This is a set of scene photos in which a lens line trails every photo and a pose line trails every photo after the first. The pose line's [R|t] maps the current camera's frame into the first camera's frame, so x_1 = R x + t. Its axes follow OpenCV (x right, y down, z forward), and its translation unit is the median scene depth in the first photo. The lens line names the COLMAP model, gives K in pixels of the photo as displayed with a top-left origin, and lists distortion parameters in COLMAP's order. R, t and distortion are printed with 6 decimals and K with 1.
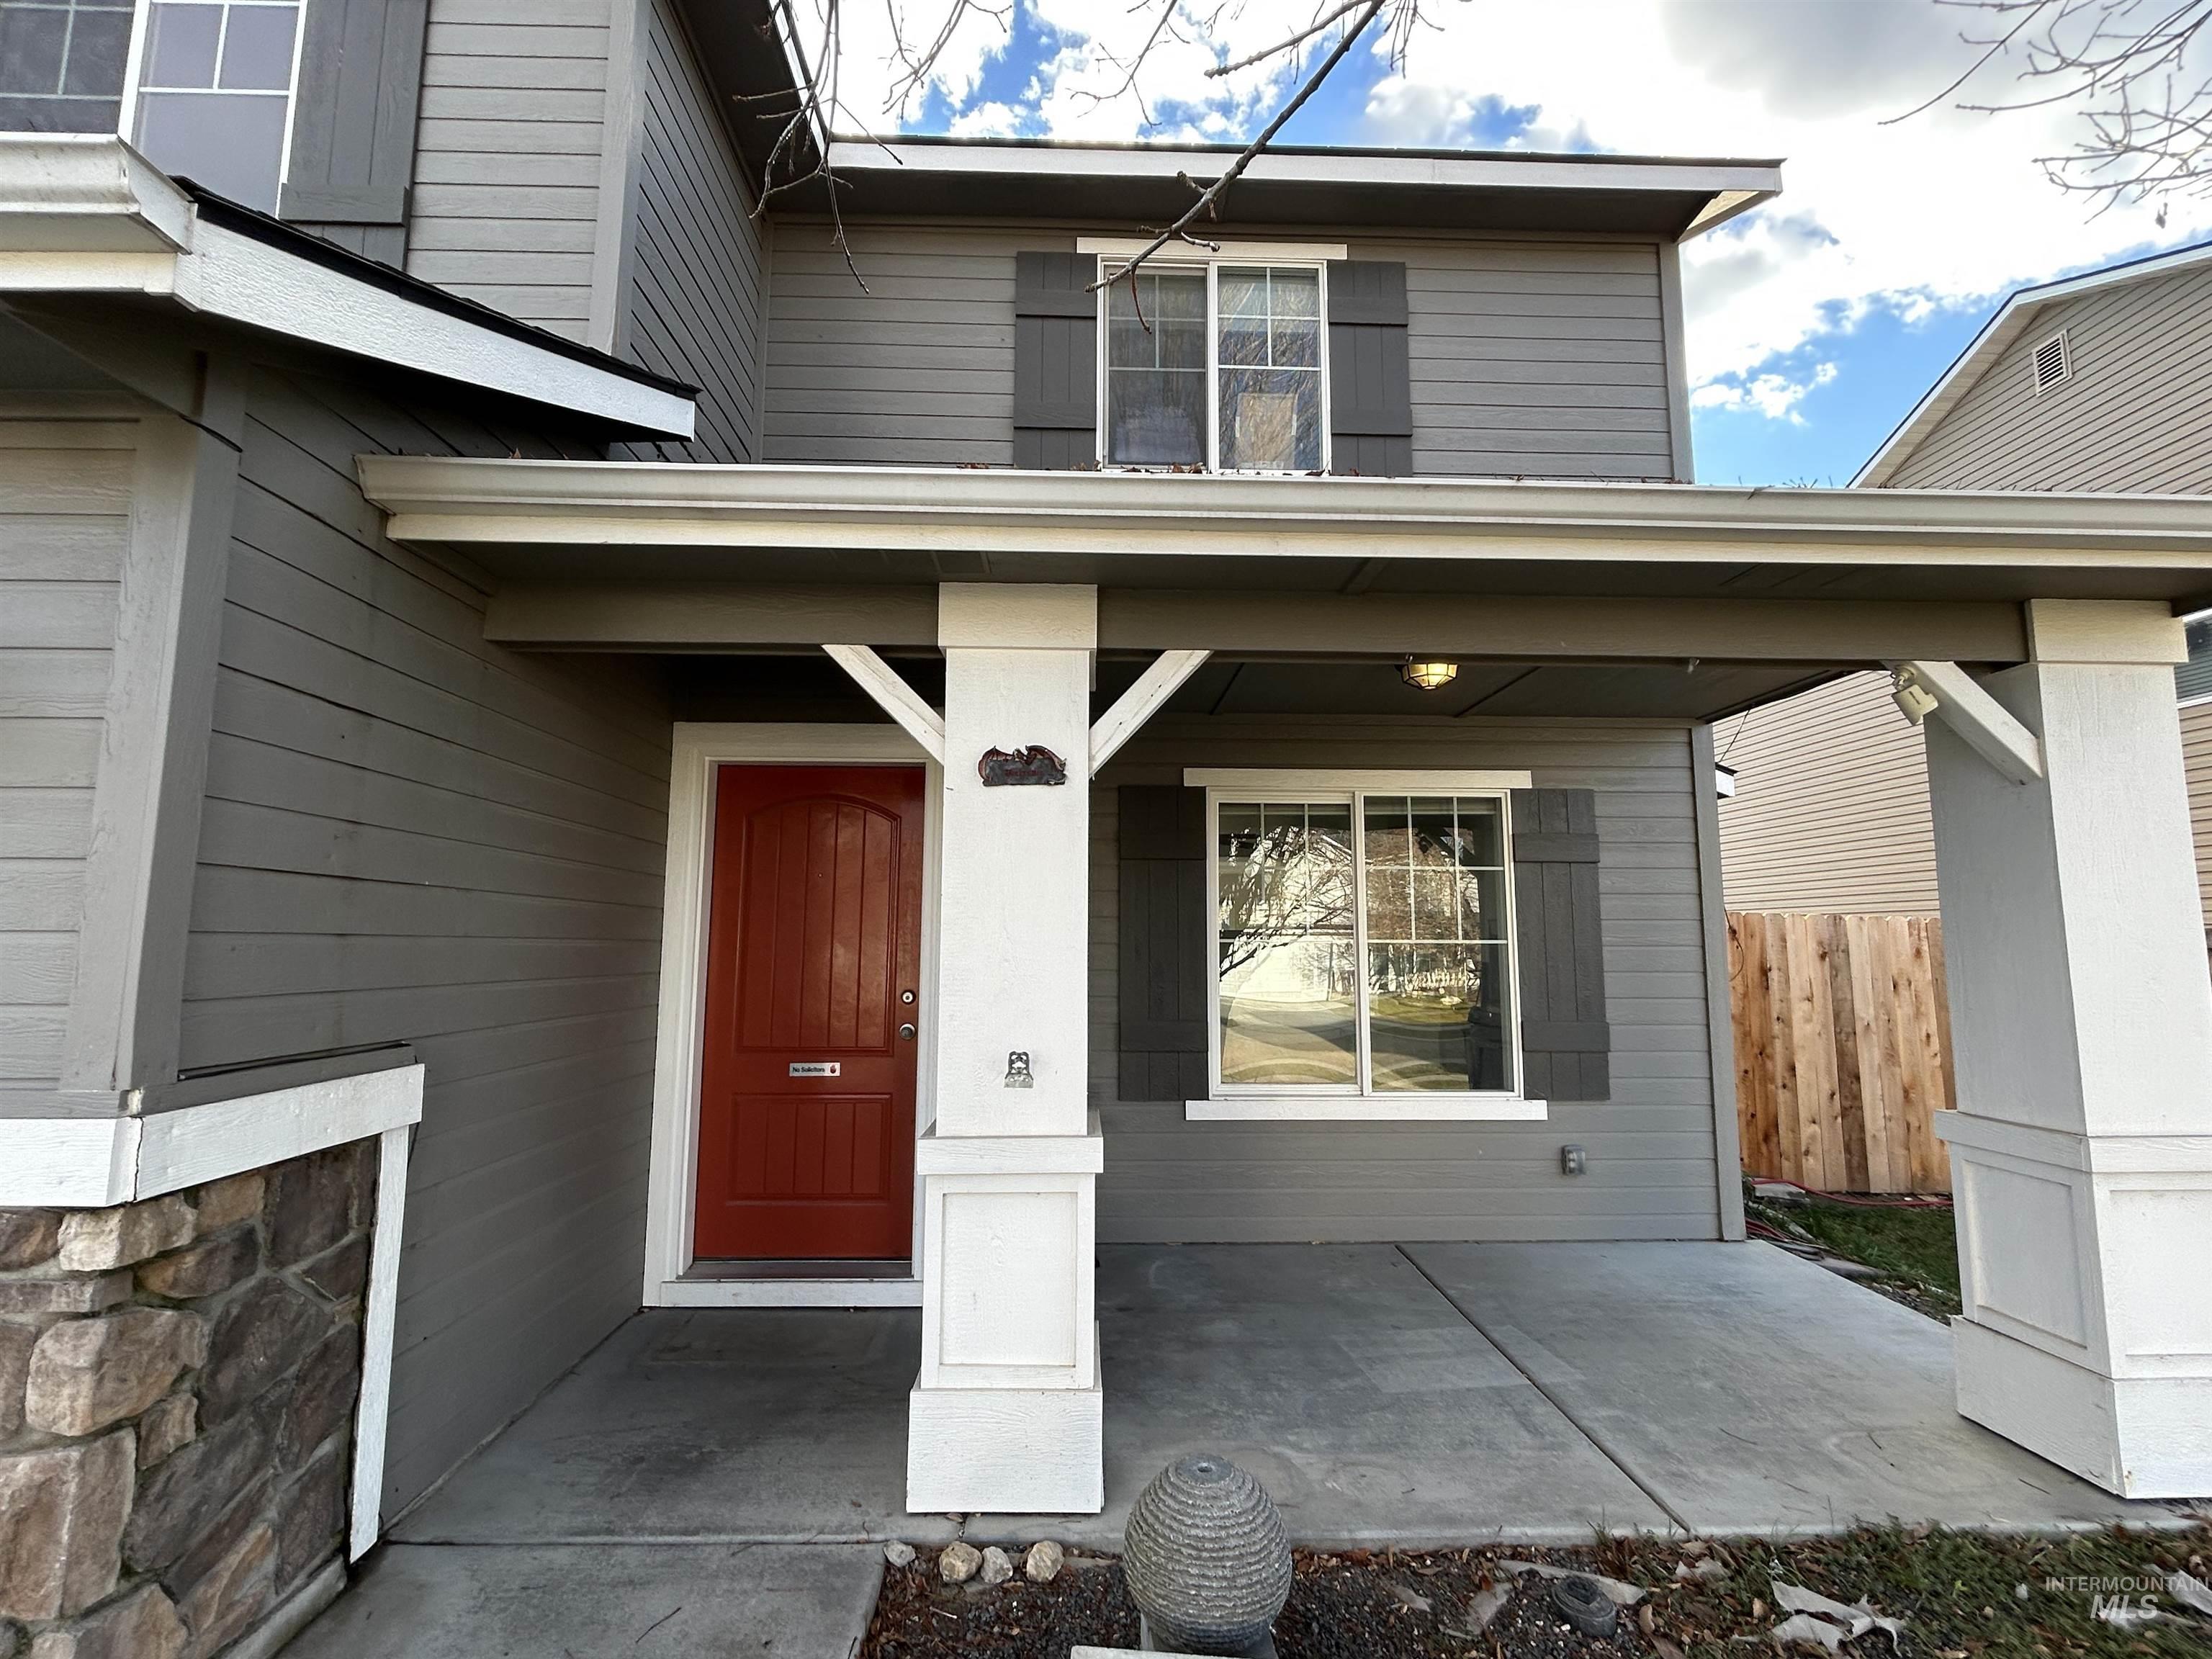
lens RADIAL K [[1015.1, 0, 1106.0], [0, 1015.1, 829.5], [0, 0, 1]] dist [-0.001054, -0.000129]
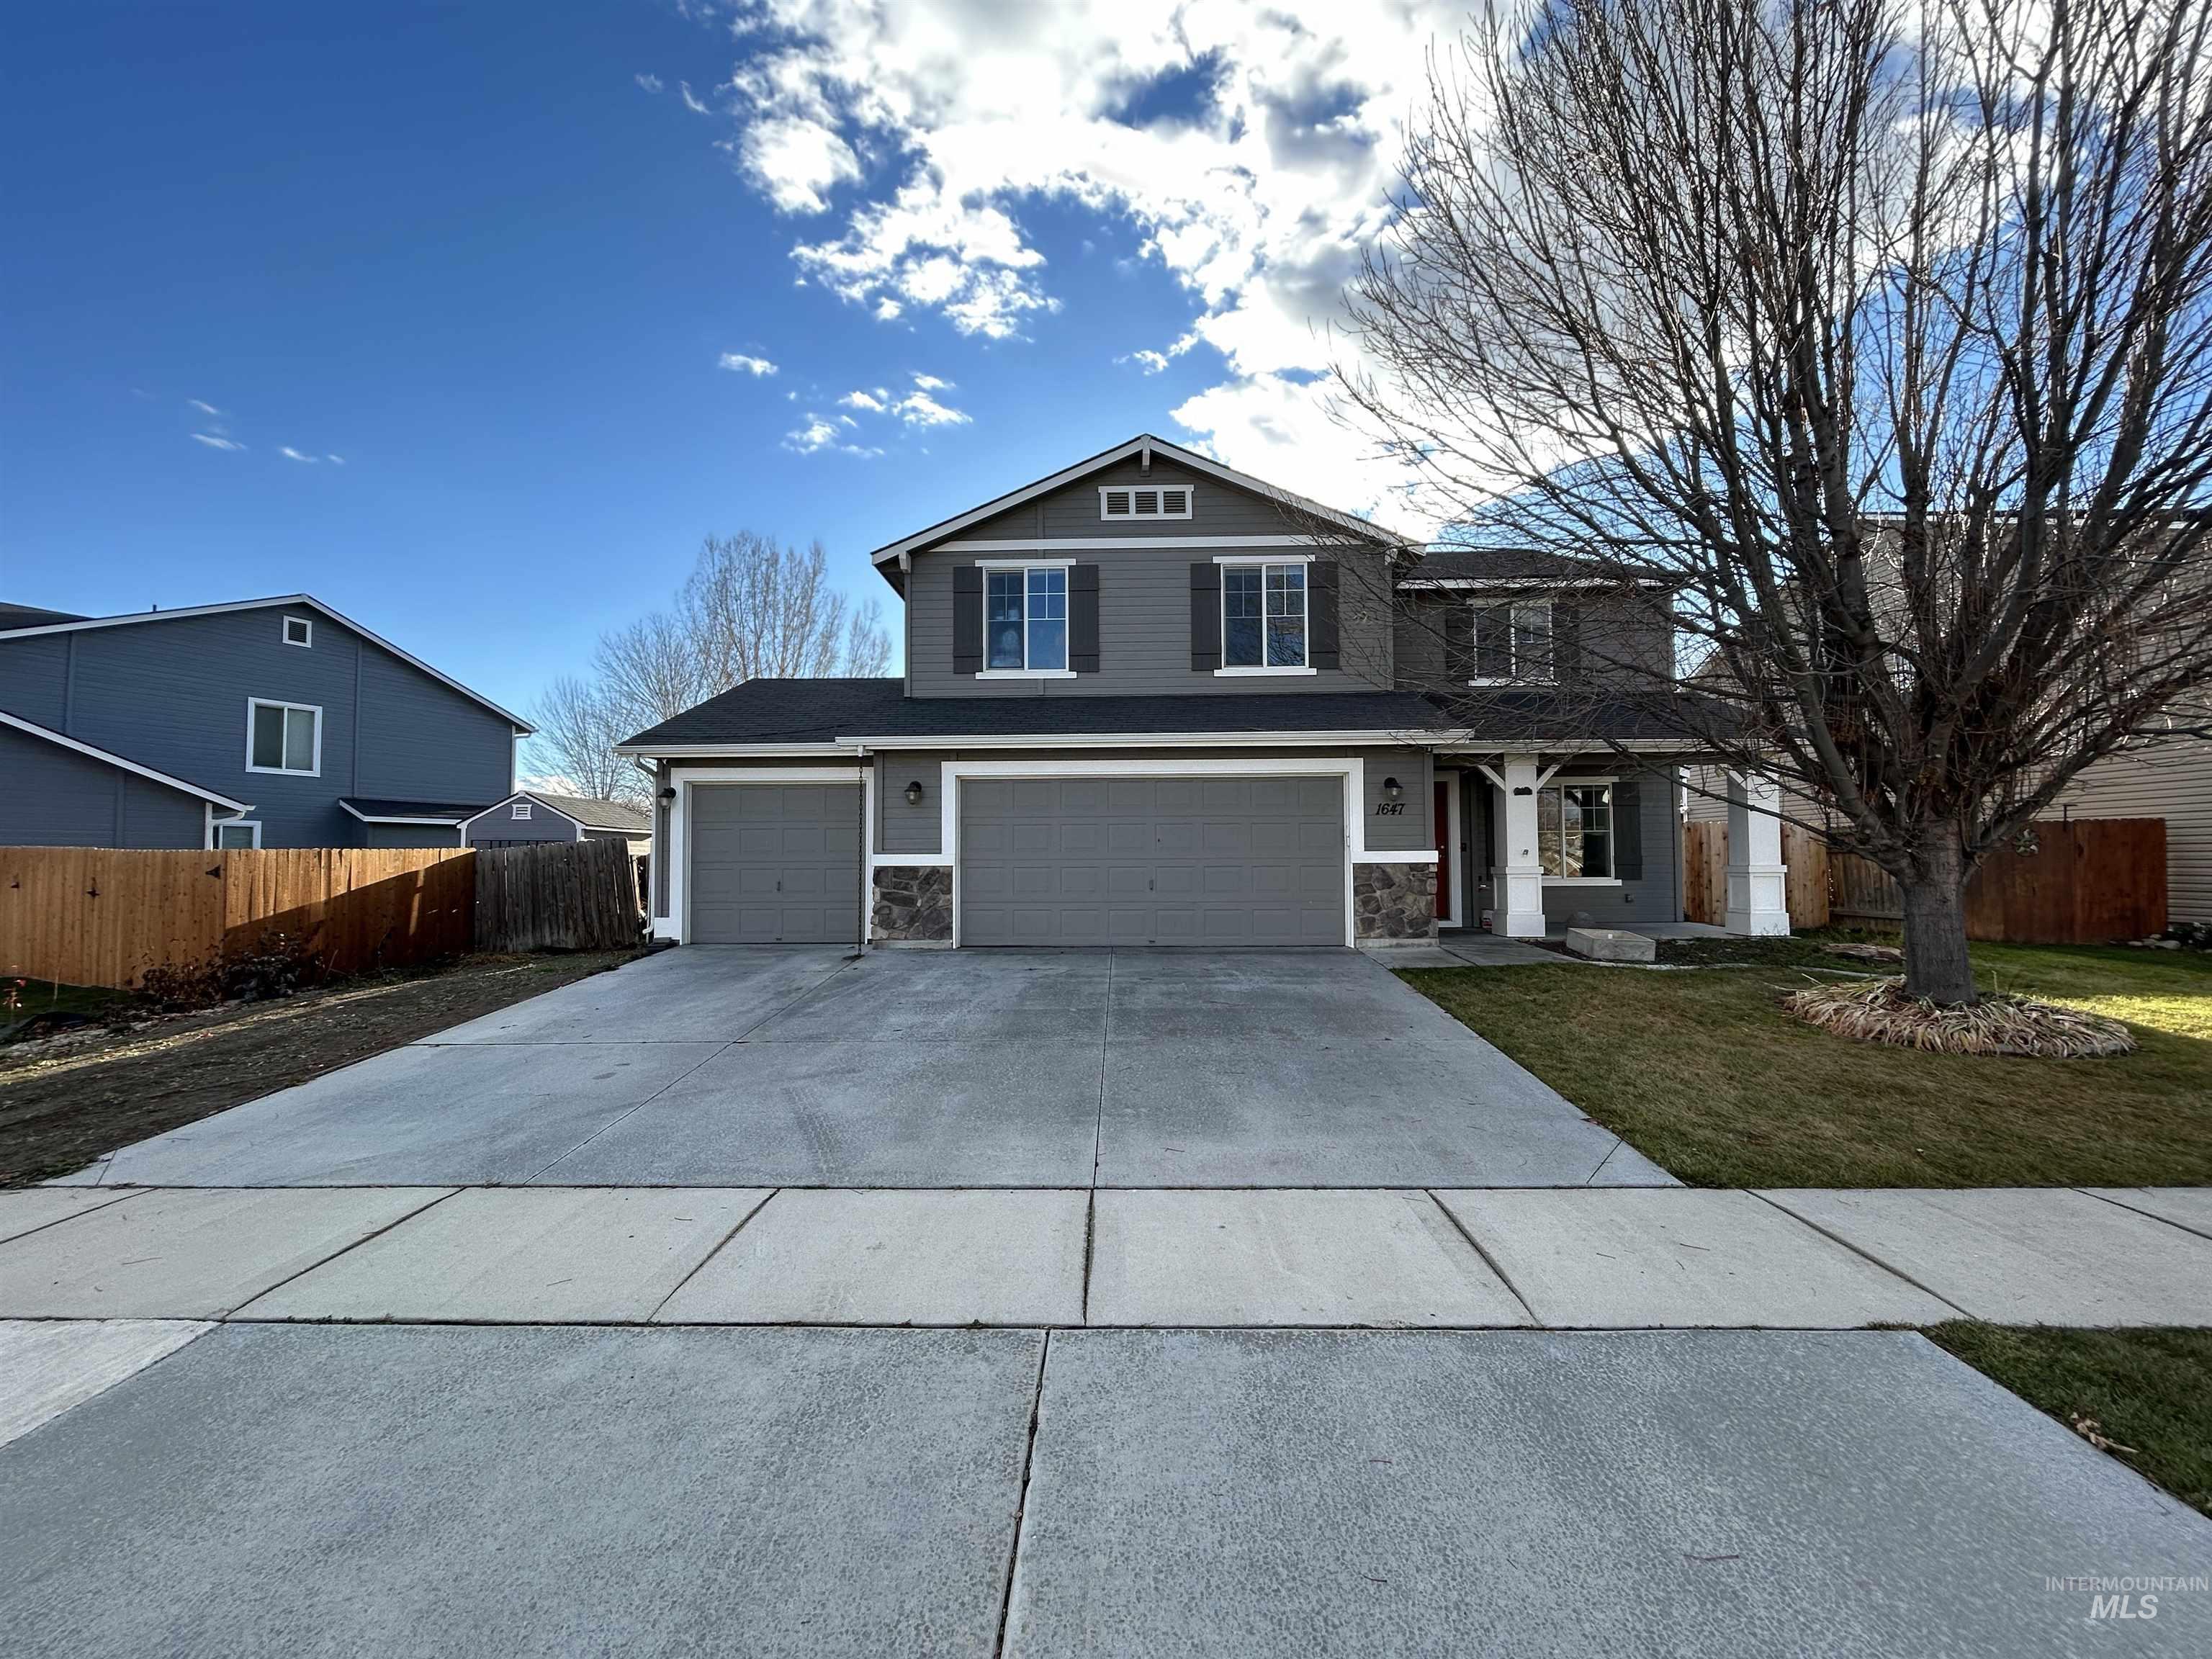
lens RADIAL K [[884.0, 0, 1106.0], [0, 884.0, 829.5], [0, 0, 1]] dist [-0.000526, -0.000244]
pose [[0.998233, -0.009938, -0.058588, -0.955677], [0.014543, 0.996792, 0.078706, -0.126814], [0.057618, -0.079419, 0.995175, -1.734067]]
